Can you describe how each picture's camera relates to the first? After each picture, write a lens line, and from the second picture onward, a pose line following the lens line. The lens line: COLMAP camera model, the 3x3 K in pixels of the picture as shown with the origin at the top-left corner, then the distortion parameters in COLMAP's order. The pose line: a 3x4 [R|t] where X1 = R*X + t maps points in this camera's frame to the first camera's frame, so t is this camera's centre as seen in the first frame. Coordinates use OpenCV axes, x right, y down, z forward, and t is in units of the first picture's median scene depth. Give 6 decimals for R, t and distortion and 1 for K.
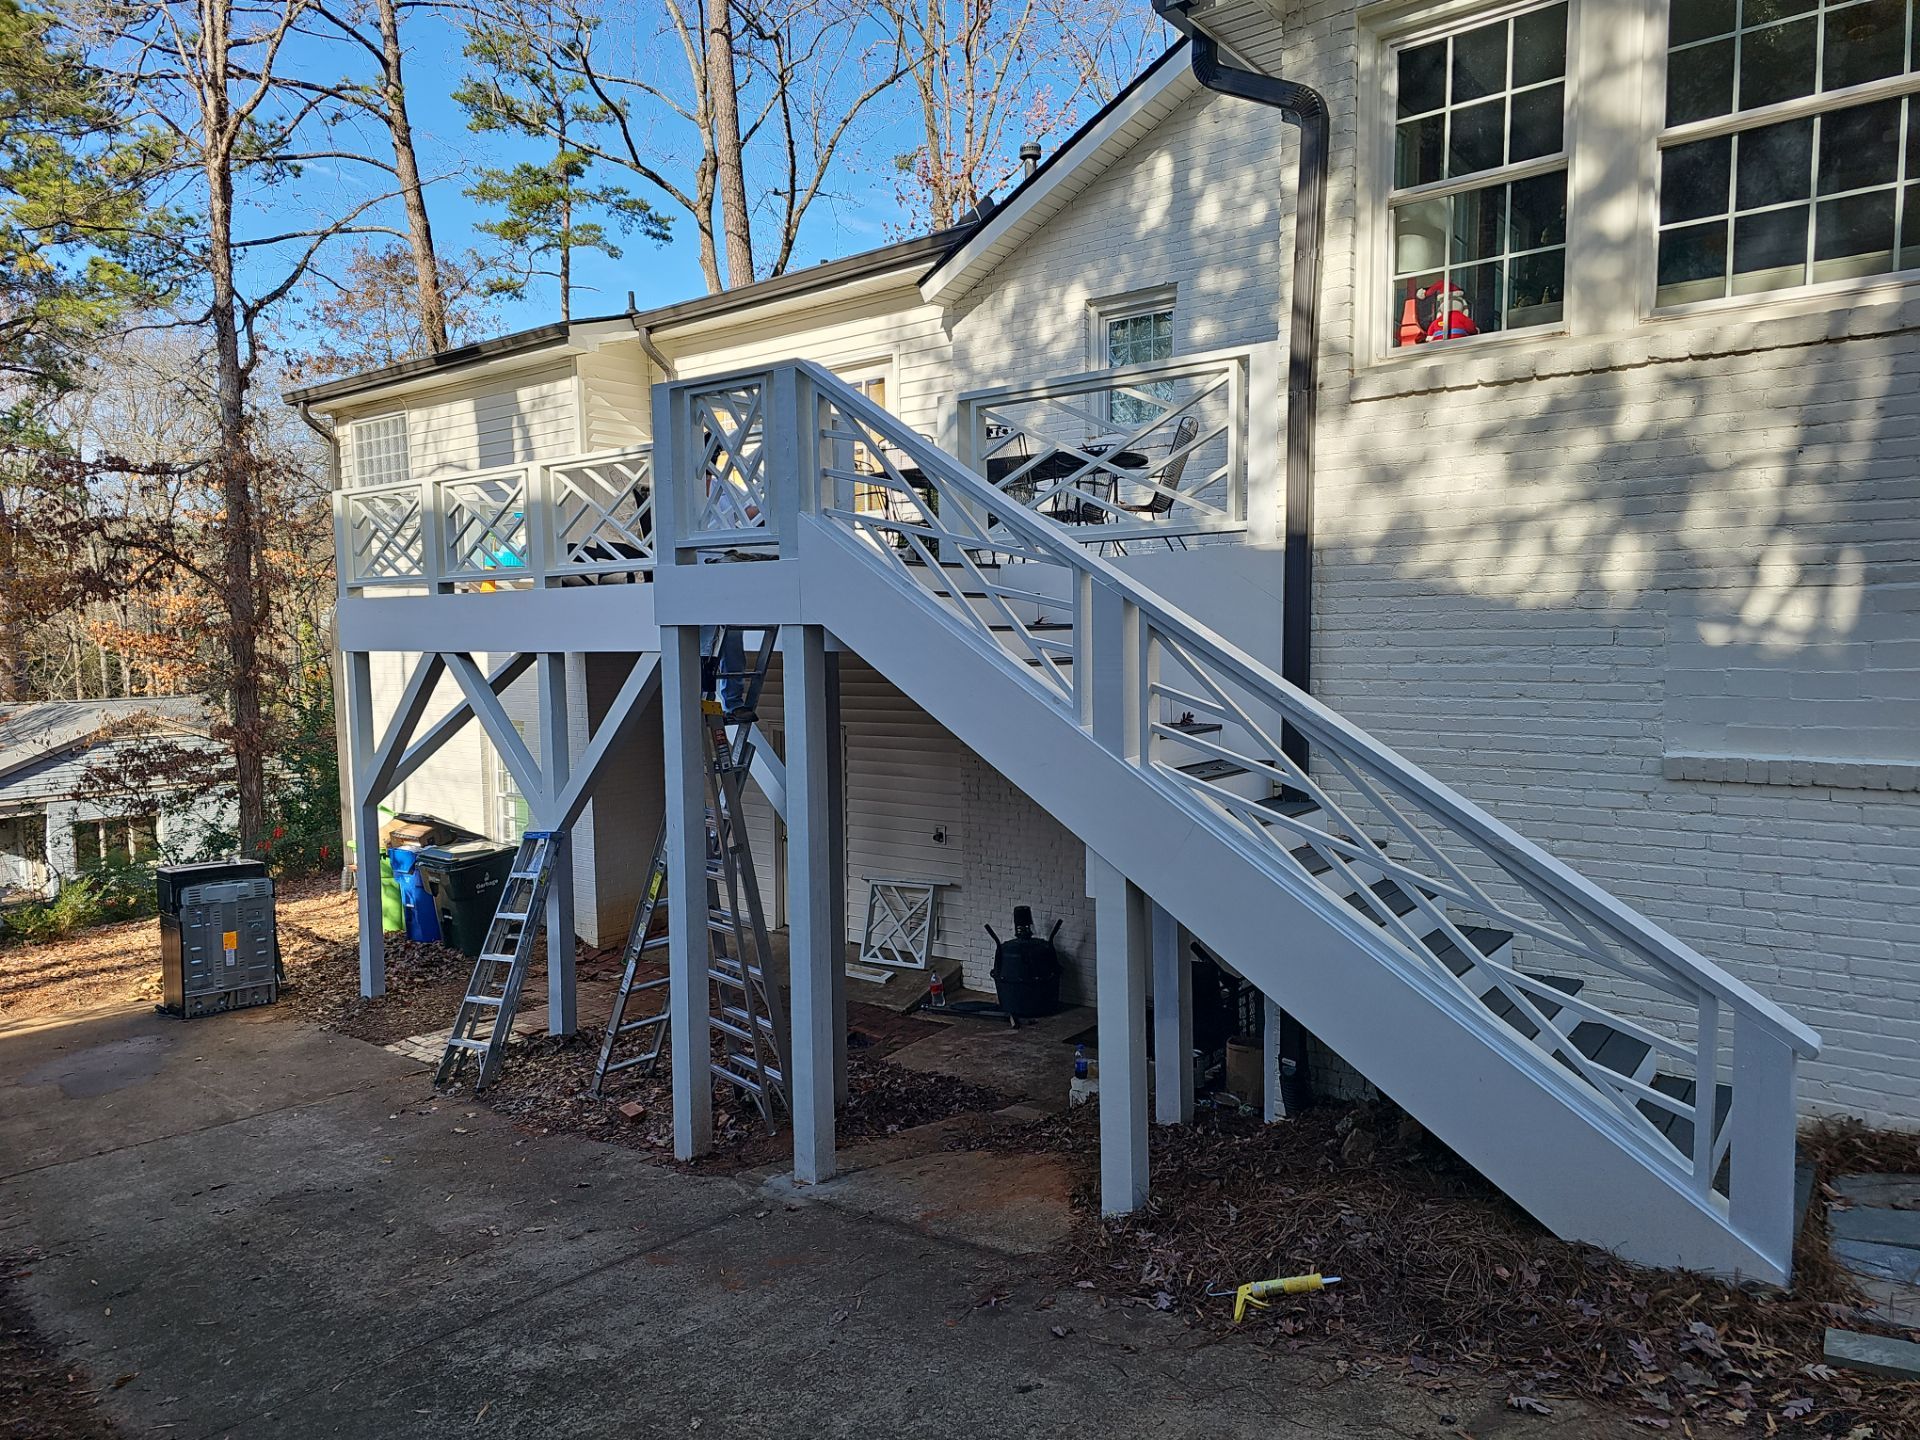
lens RADIAL K [[1254.3, 0, 971.1], [0, 1254.3, 728.2], [0, 0, 1]] dist [0.049484, -0.024139]
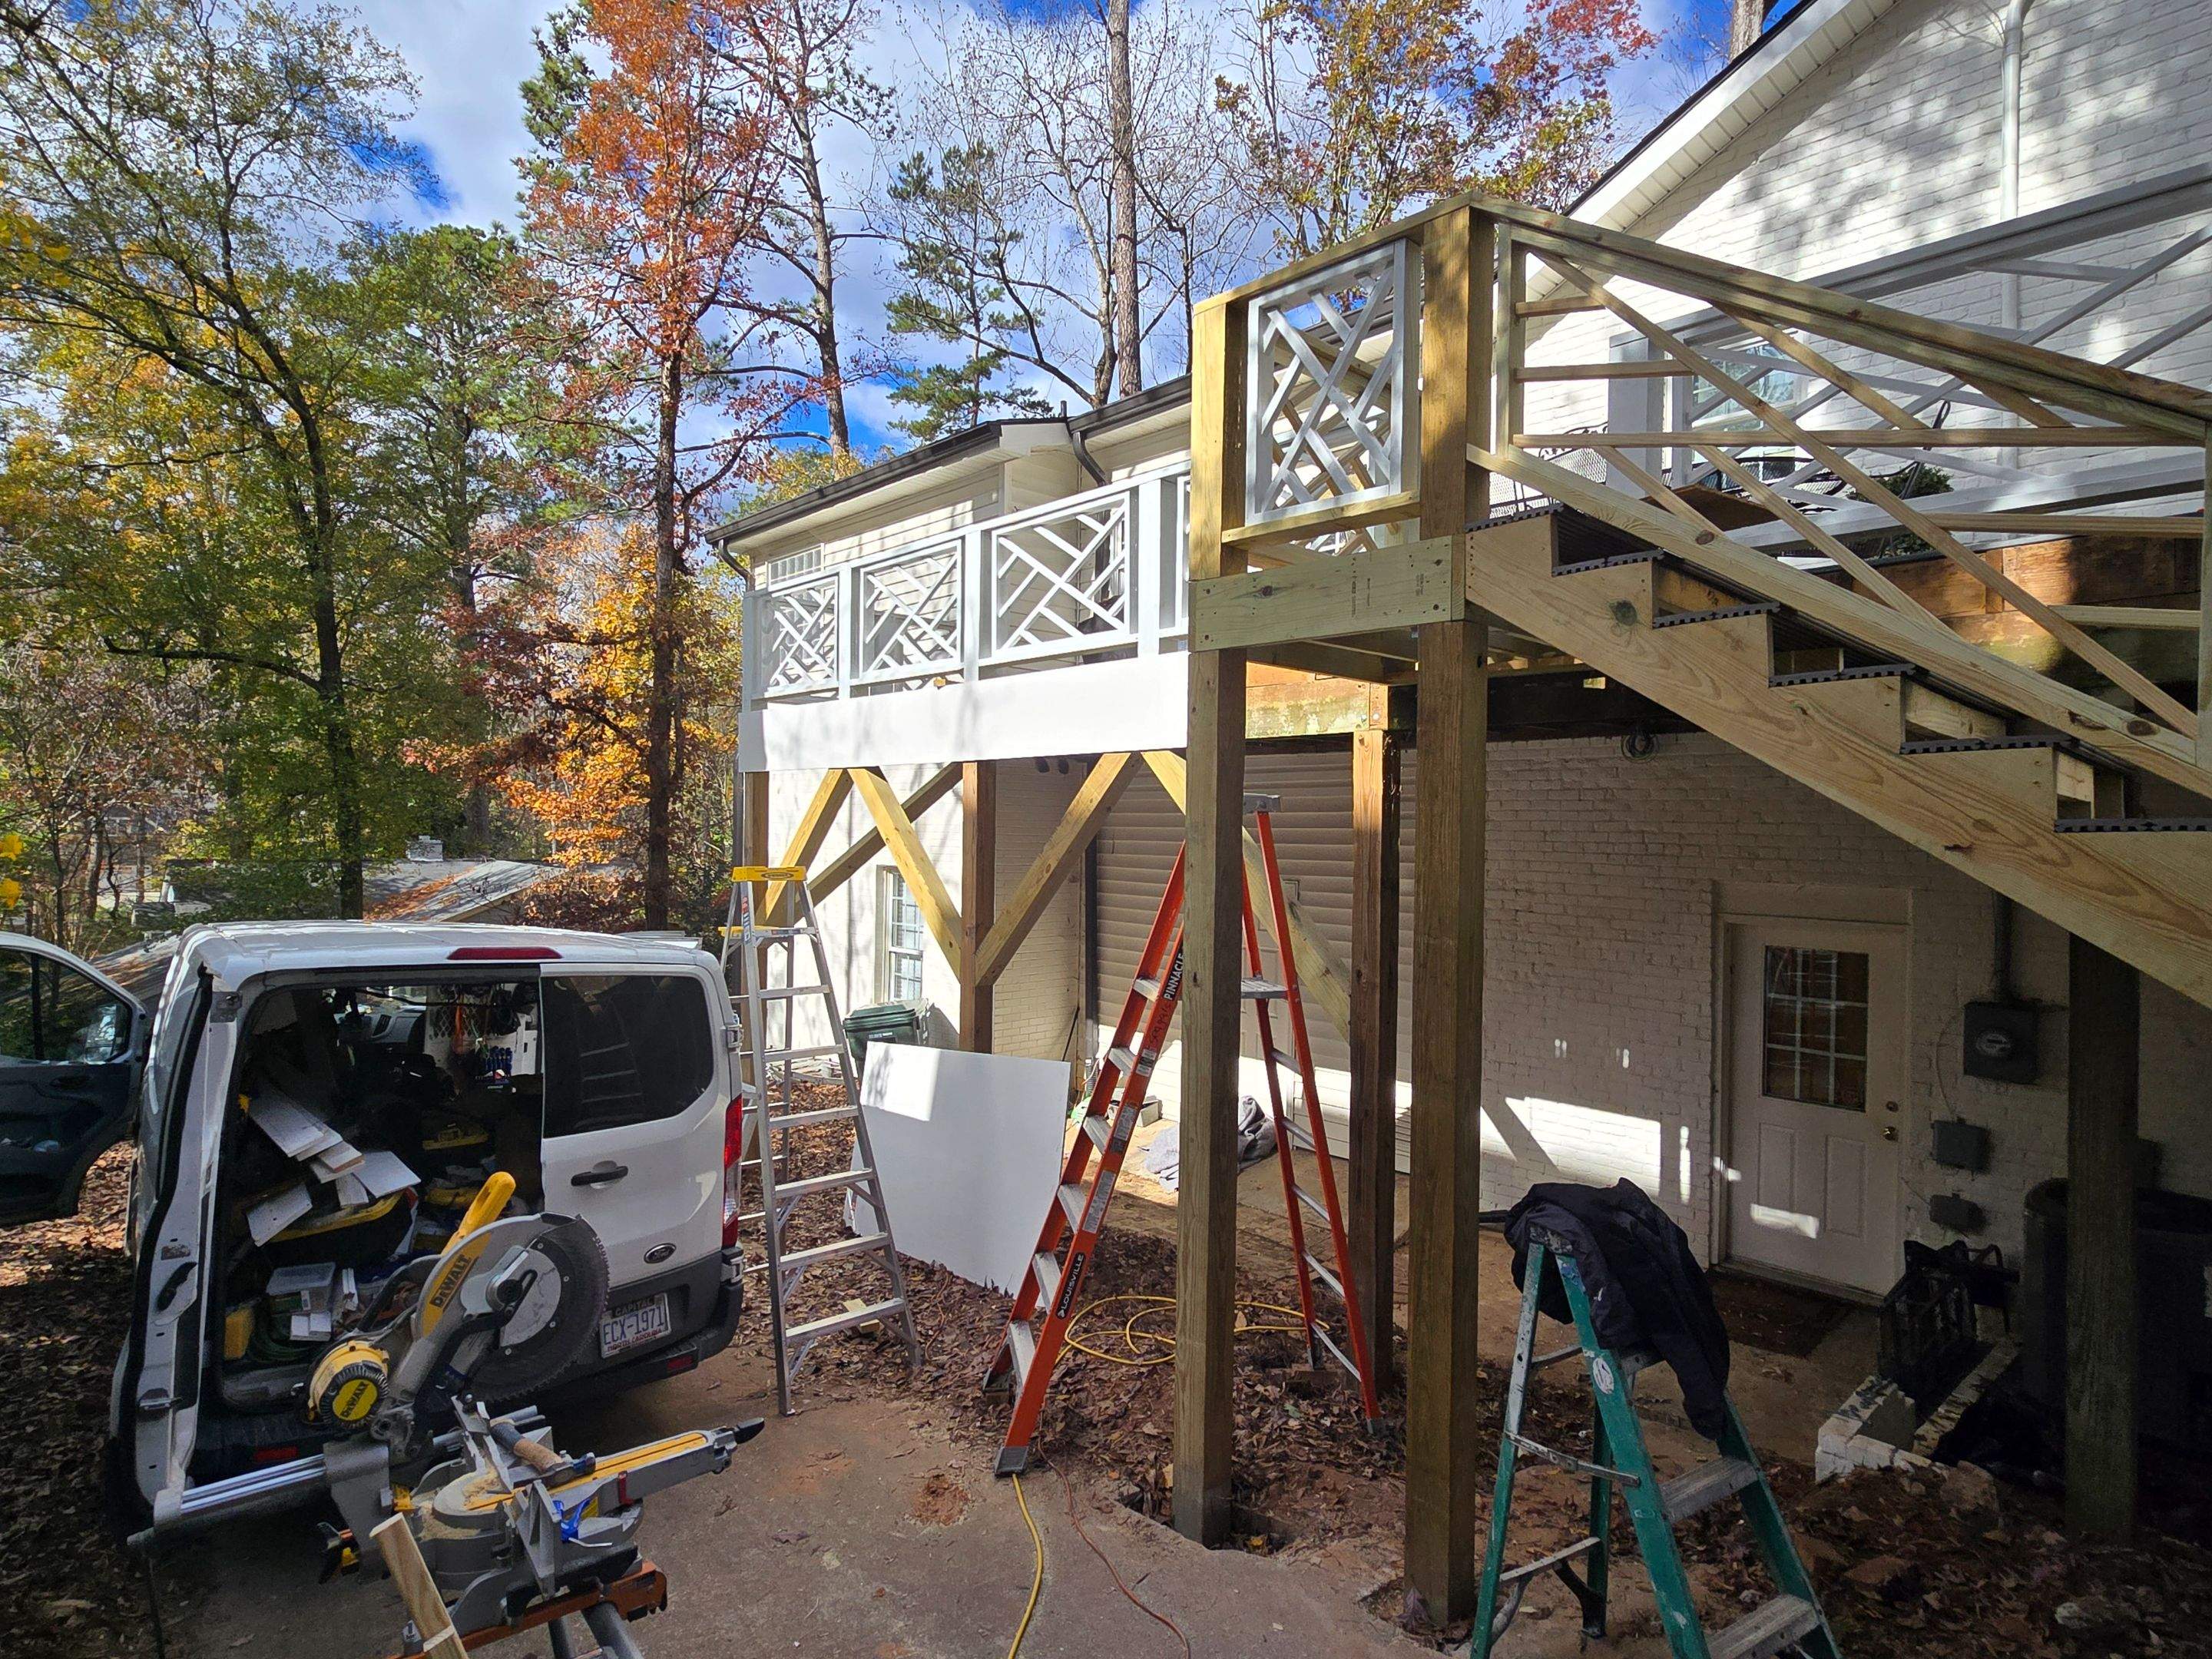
lens RADIAL K [[1179.9, 0, 1121.3], [0, 1179.9, 836.2], [0, 0, 1]] dist [-0.006333, 0.000972]
pose [[0.988149, 0.030508, -0.150436, -0.093365], [-0.041368, 0.996717, -0.069597, 0.025257], [0.147819, 0.074996, 0.986167, 0.198952]]
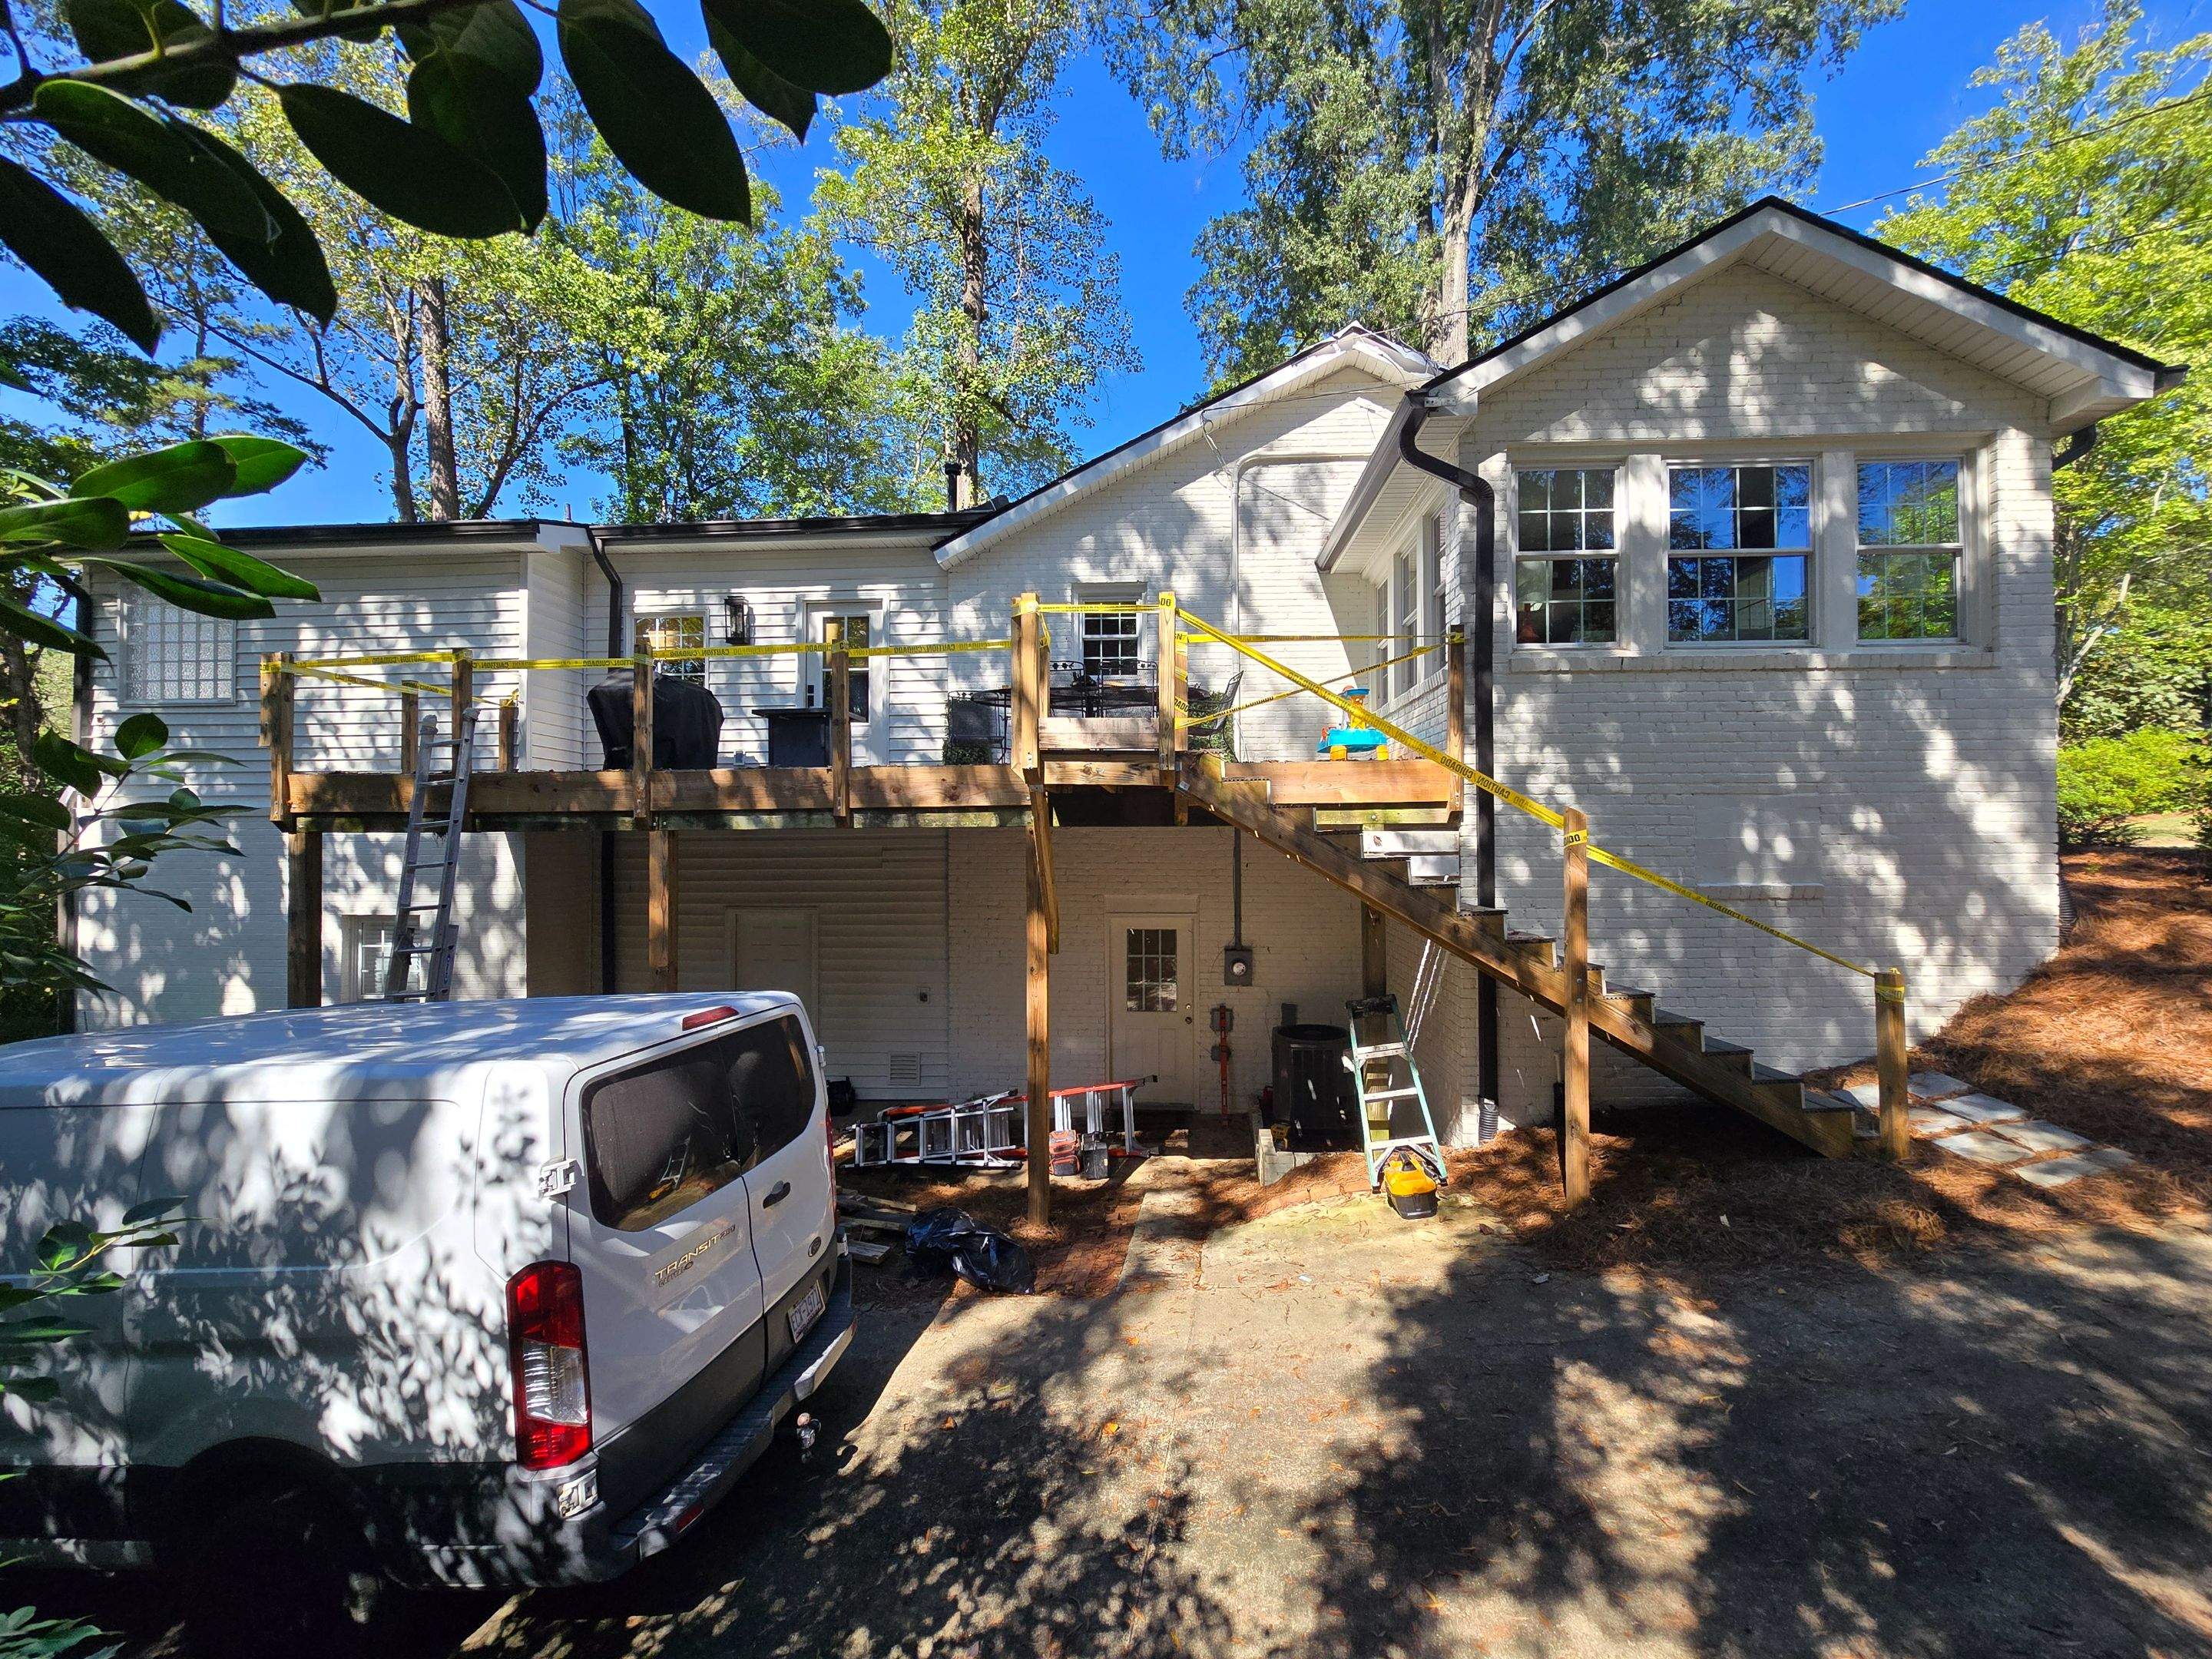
lens RADIAL K [[905.0, 0, 1115.8], [0, 905.0, 823.5], [0, 0, 1]] dist [-0.005058, 0.000144]
pose [[0.826637, 0.020331, 0.562368, -0.317292], [0.037939, 0.995060, -0.091742, 0.006902], [-0.561455, 0.097173, 0.821782, 0.151195]]
